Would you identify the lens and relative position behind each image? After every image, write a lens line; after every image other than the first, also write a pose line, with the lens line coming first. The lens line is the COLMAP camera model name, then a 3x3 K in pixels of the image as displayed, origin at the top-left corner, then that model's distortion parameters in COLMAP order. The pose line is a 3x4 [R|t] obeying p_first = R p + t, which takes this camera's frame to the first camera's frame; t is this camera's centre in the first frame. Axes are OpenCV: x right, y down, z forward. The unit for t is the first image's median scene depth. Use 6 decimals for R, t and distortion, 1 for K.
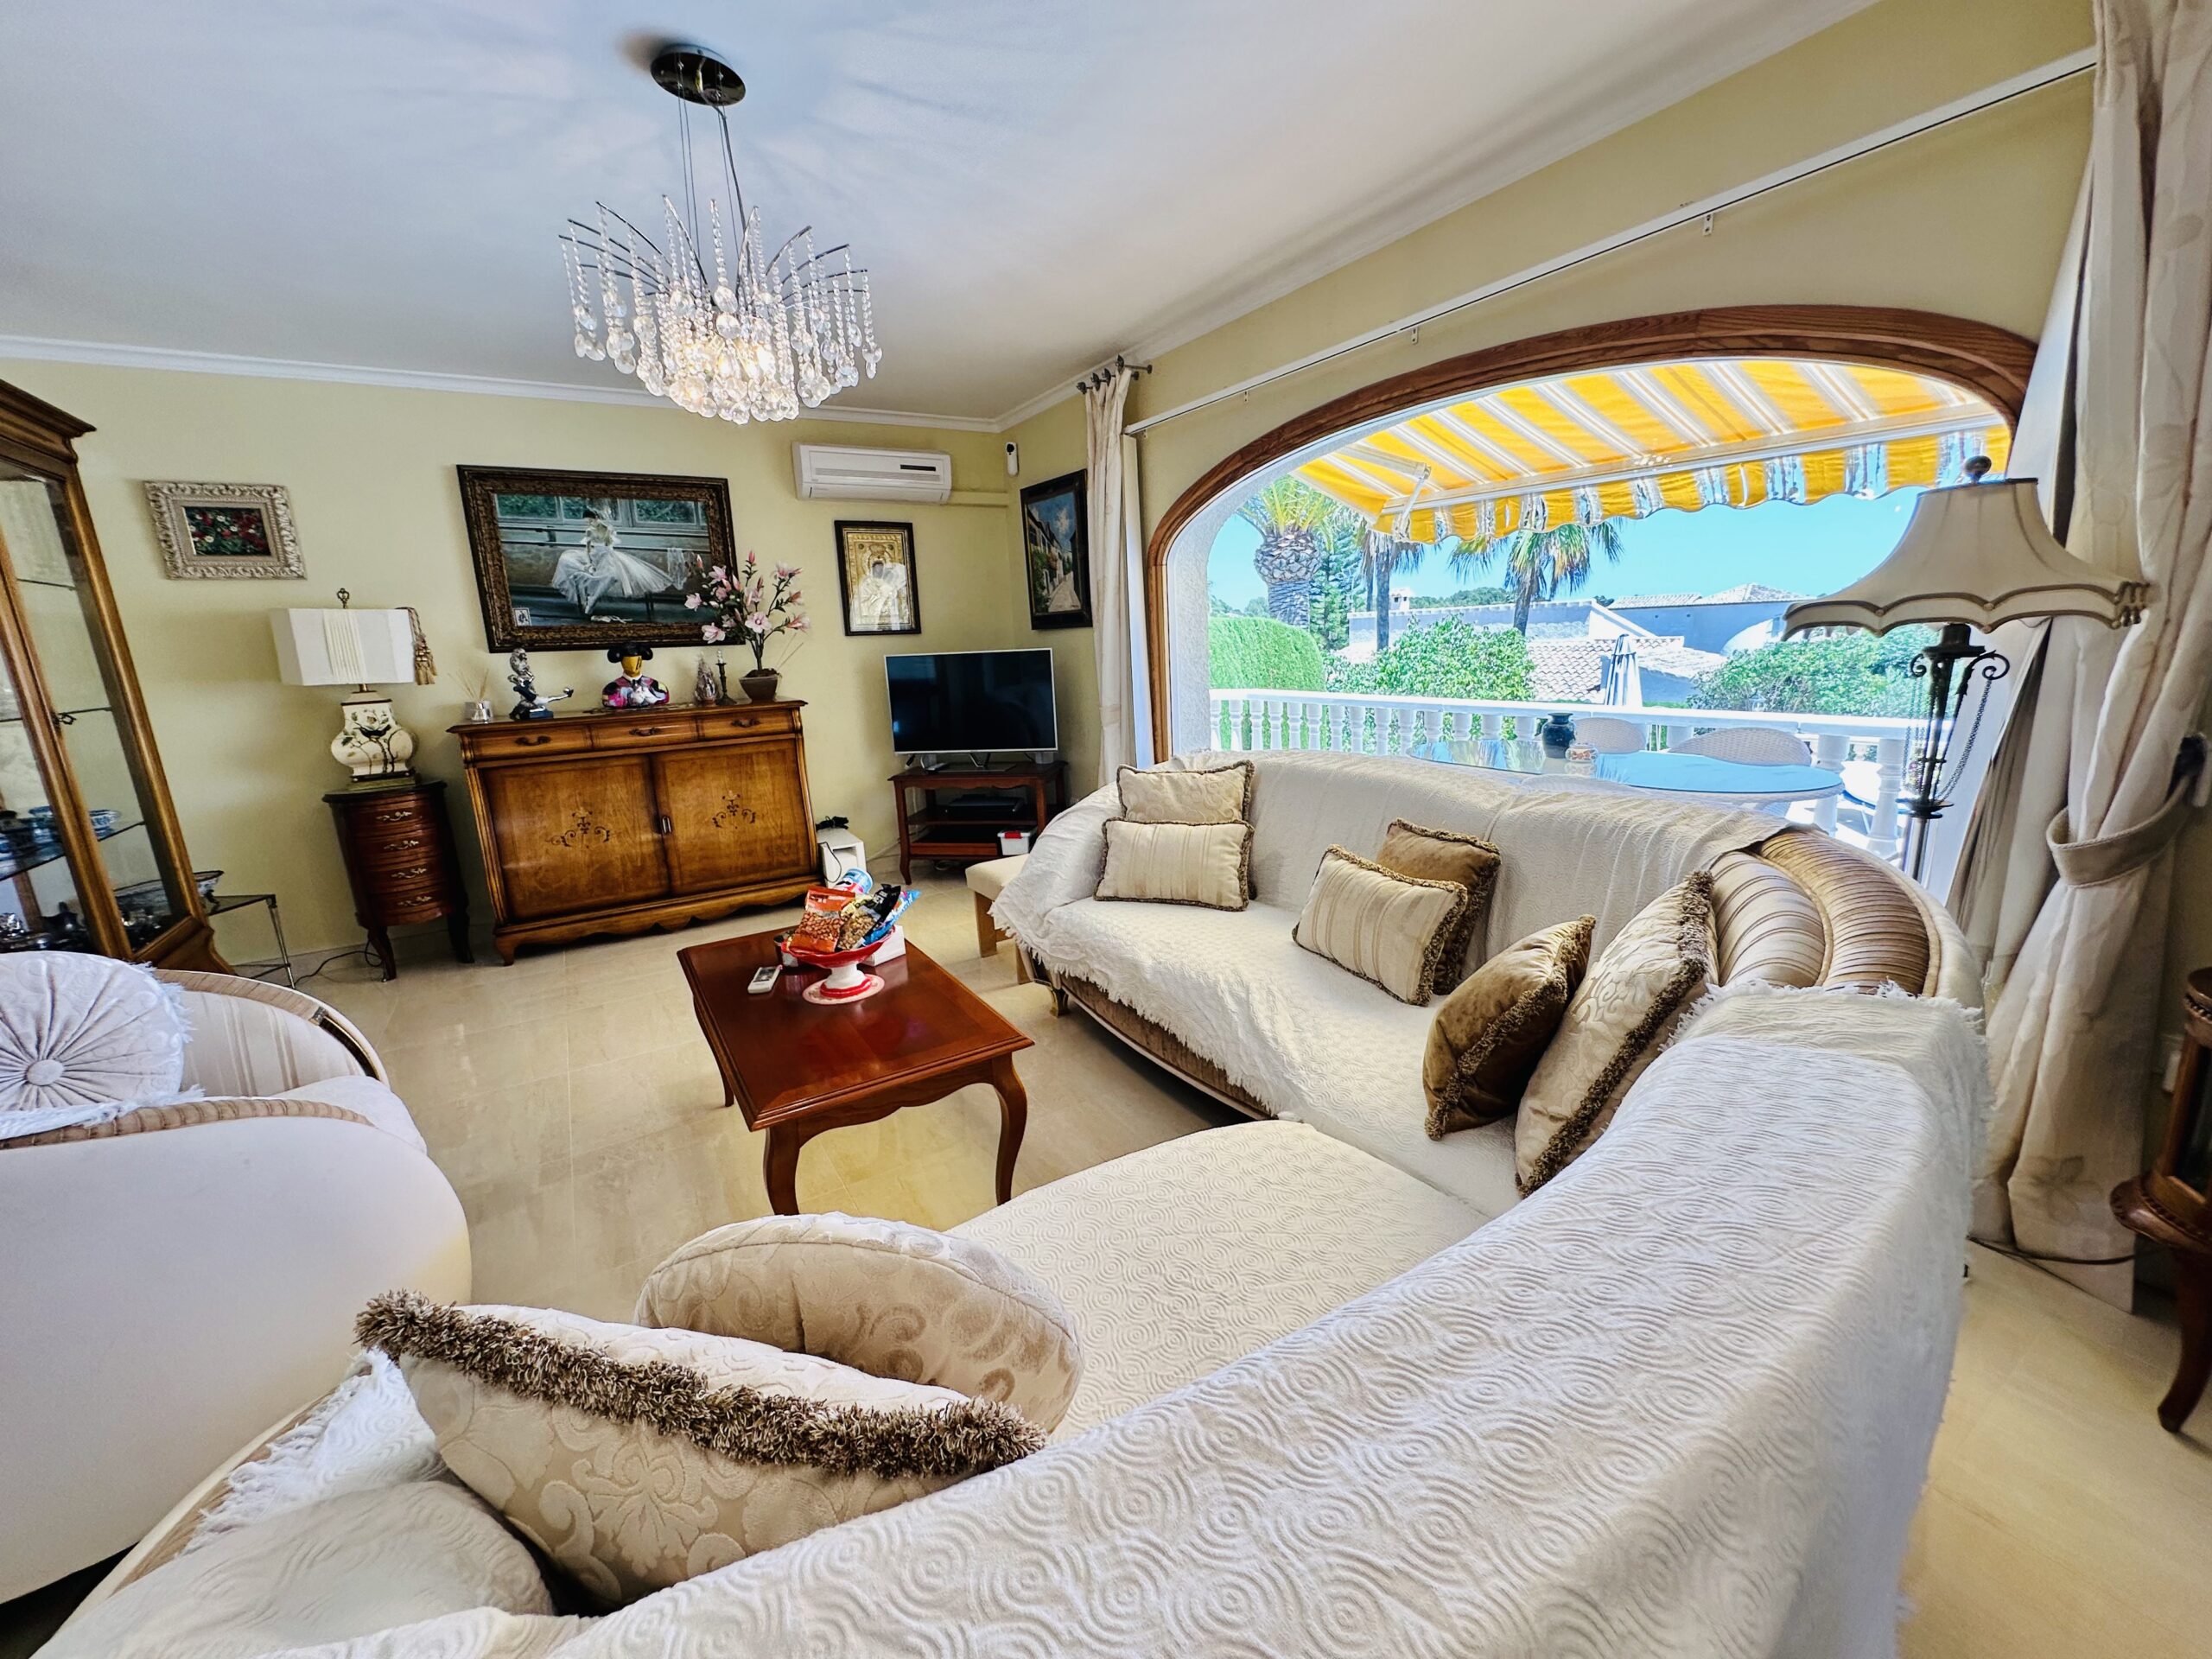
lens RADIAL K [[882.2, 0, 1108.4], [0, 882.2, 826.2], [0, 0, 1]] dist [-0.009328, 0.002410]
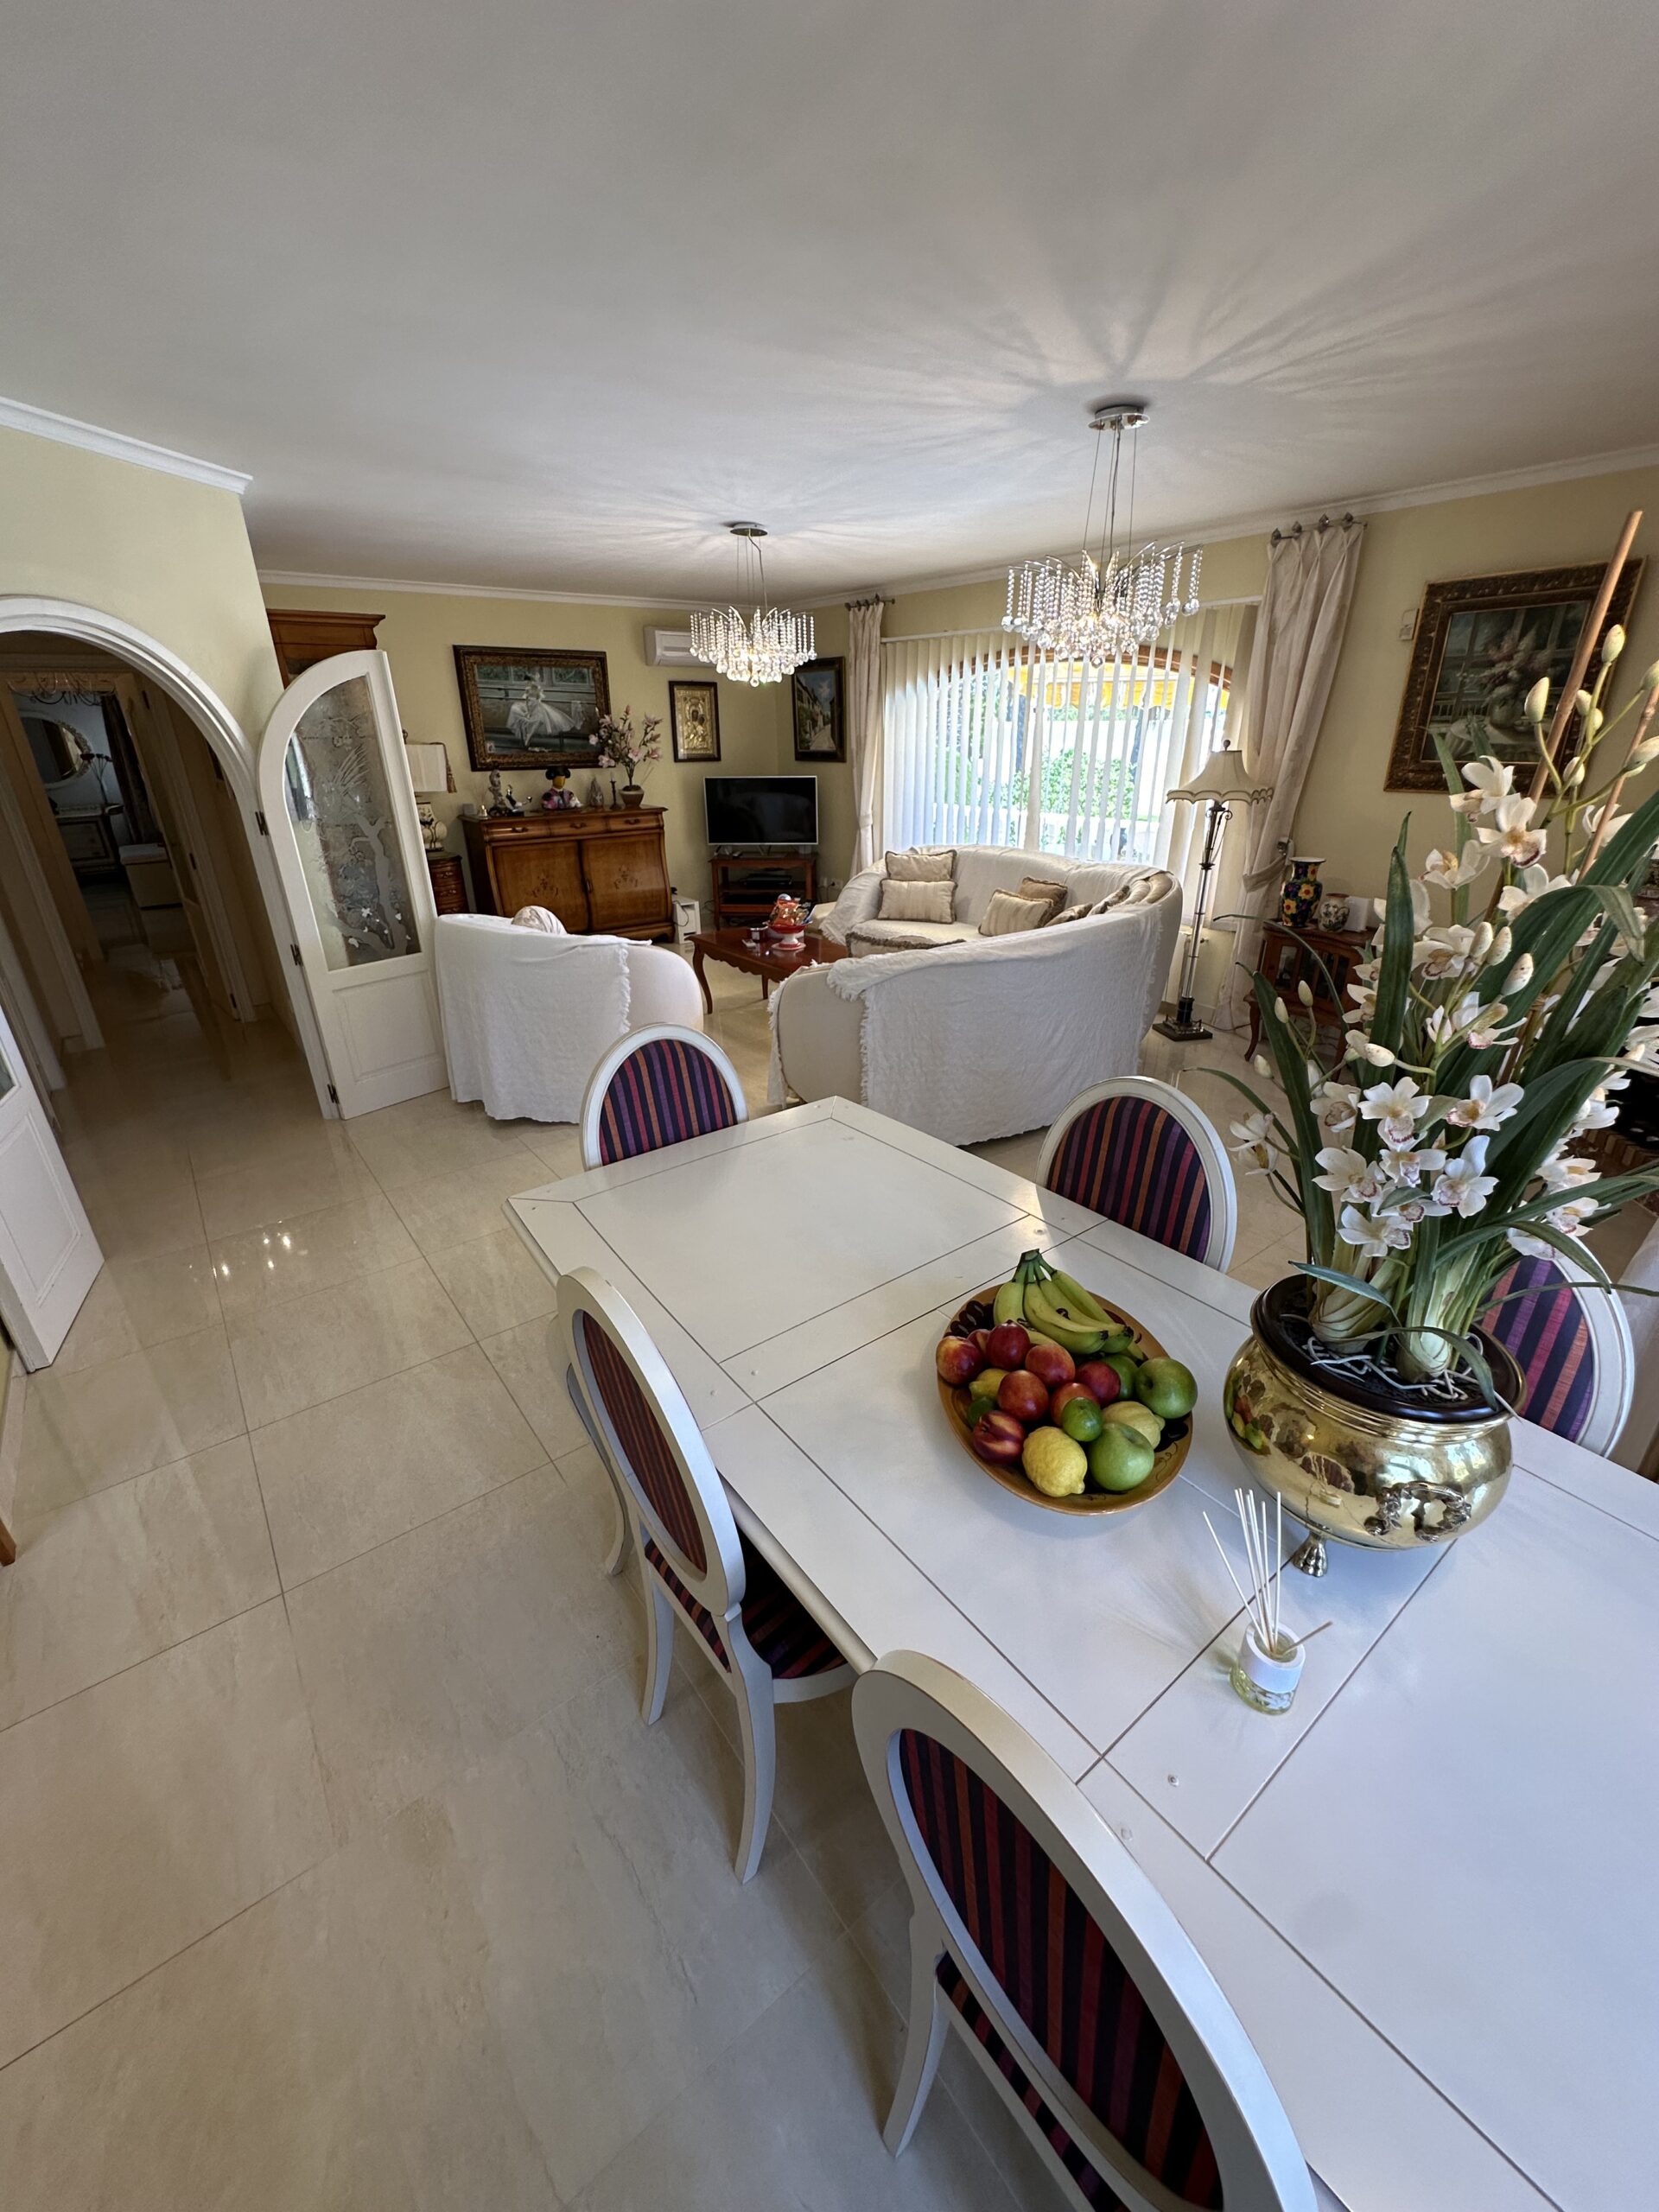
lens RADIAL K [[882.2, 0, 832.5], [0, 882.2, 1109.2], [0, 0, 1]] dist [-0.009328, 0.002410]
pose [[0.994253, -0.010354, 0.106552, -0.223286], [-0.010388, 0.981284, 0.192285, 0.081764], [-0.106549, -0.192286, 0.975537, -0.681145]]
